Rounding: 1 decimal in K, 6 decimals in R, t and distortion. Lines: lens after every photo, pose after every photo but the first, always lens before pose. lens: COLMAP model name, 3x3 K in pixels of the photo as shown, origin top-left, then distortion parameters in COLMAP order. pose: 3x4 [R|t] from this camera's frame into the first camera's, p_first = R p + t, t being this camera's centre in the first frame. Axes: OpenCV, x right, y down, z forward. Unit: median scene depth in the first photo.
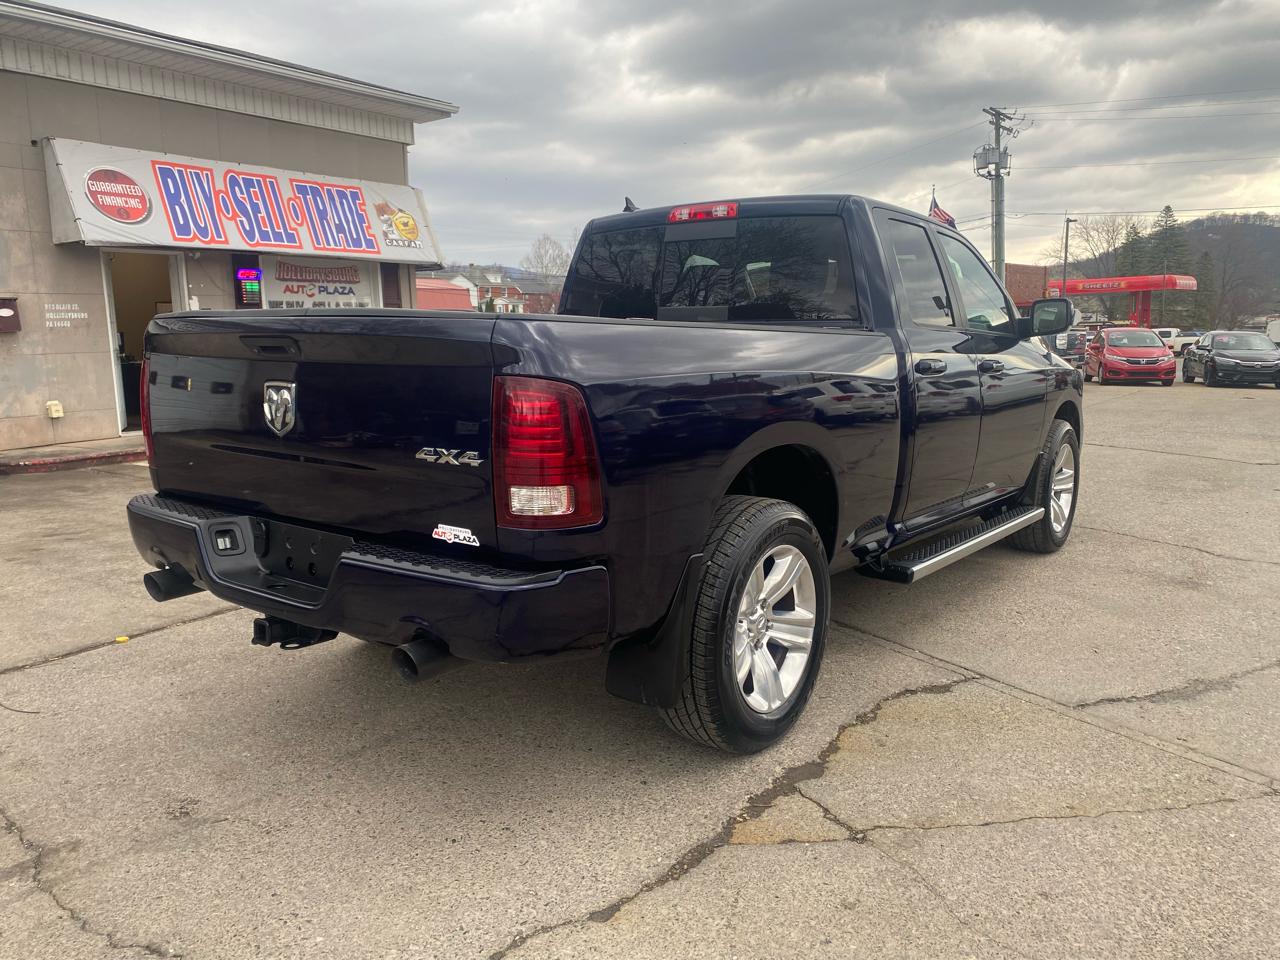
lens RADIAL K [[978.6, 0, 647.5], [0, 978.6, 481.1], [0, 0, 1]] dist [-0.064652, 0.050802]
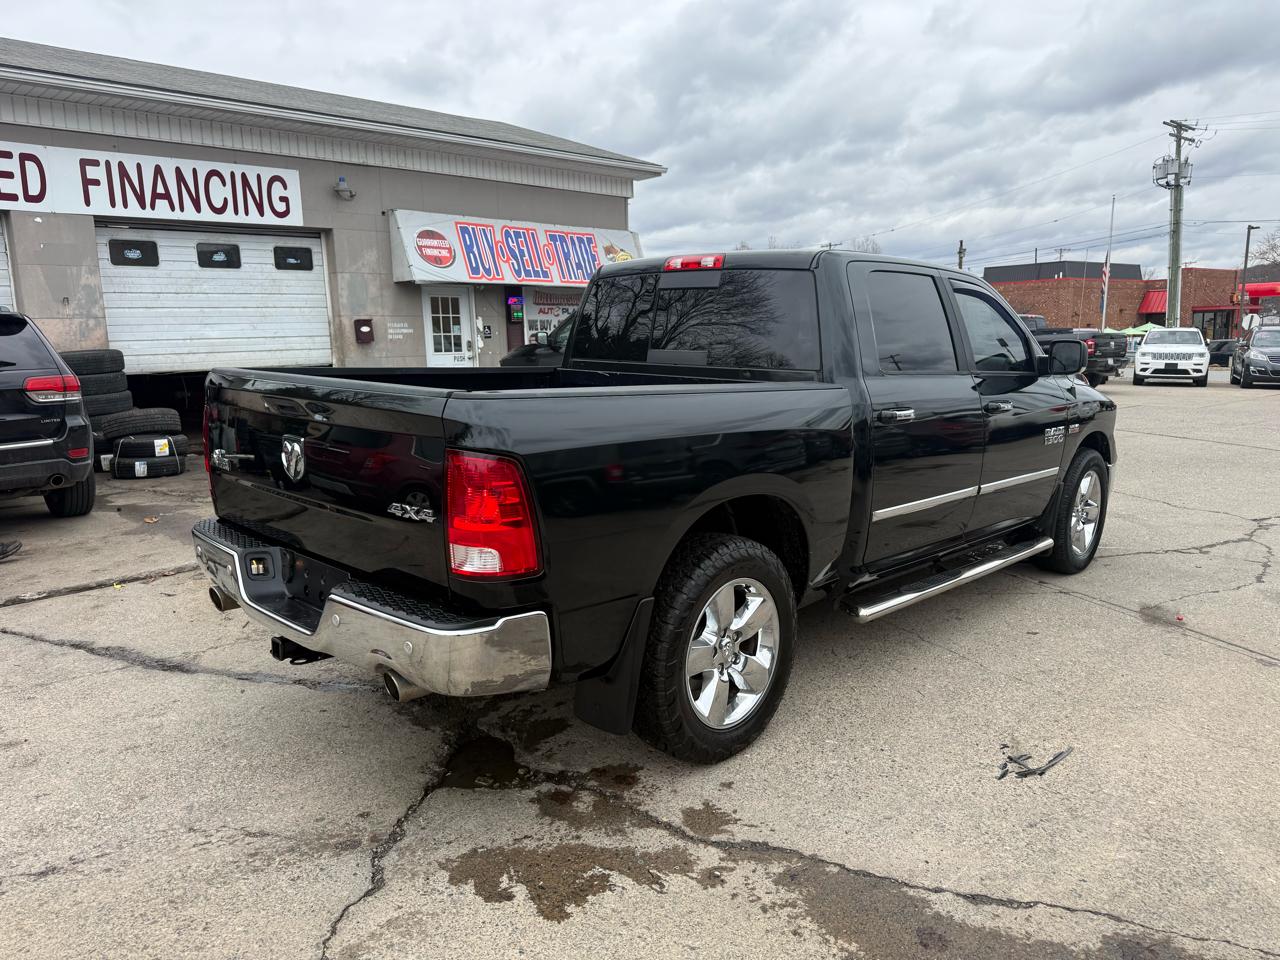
lens RADIAL K [[894.7, 0, 641.5], [0, 894.7, 509.3], [0, 0, 1]] dist [0.009796, -0.024941]
pose [[0.977827, 0.041225, -0.205314, 0.044271], [-0.032850, 0.998490, 0.044032, 0.024560], [0.206819, -0.036311, 0.977705, -0.240225]]
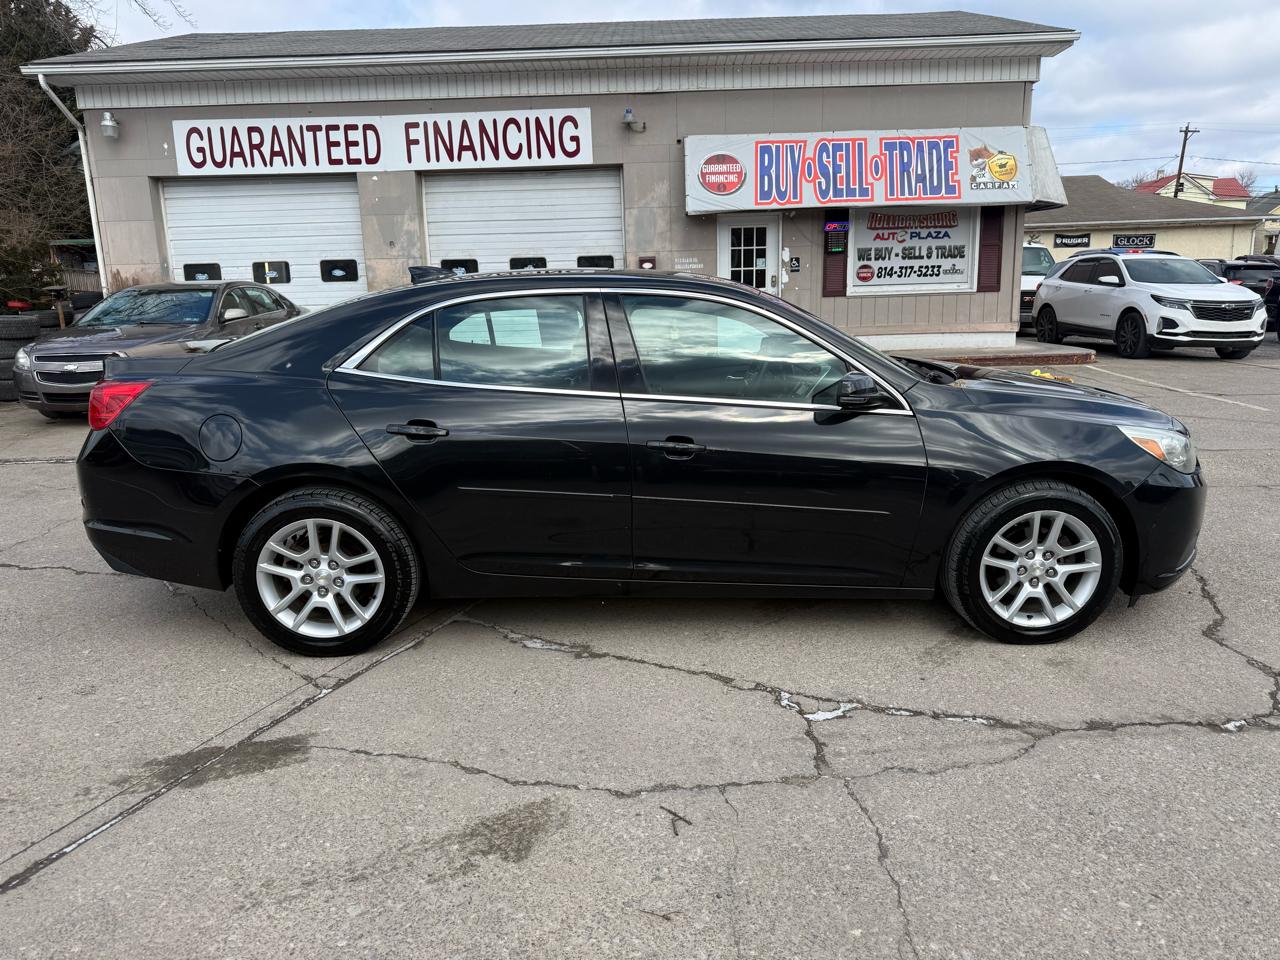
lens RADIAL K [[886.2, 0, 648.0], [0, 886.2, 495.0], [0, 0, 1]] dist [0.098293, -0.168997]
pose [[0.556952, 0.193195, -0.807763, 0.433484], [-0.112654, 0.981154, 0.156991, -0.033108], [0.822869, 0.003561, 0.568219, 0.170263]]
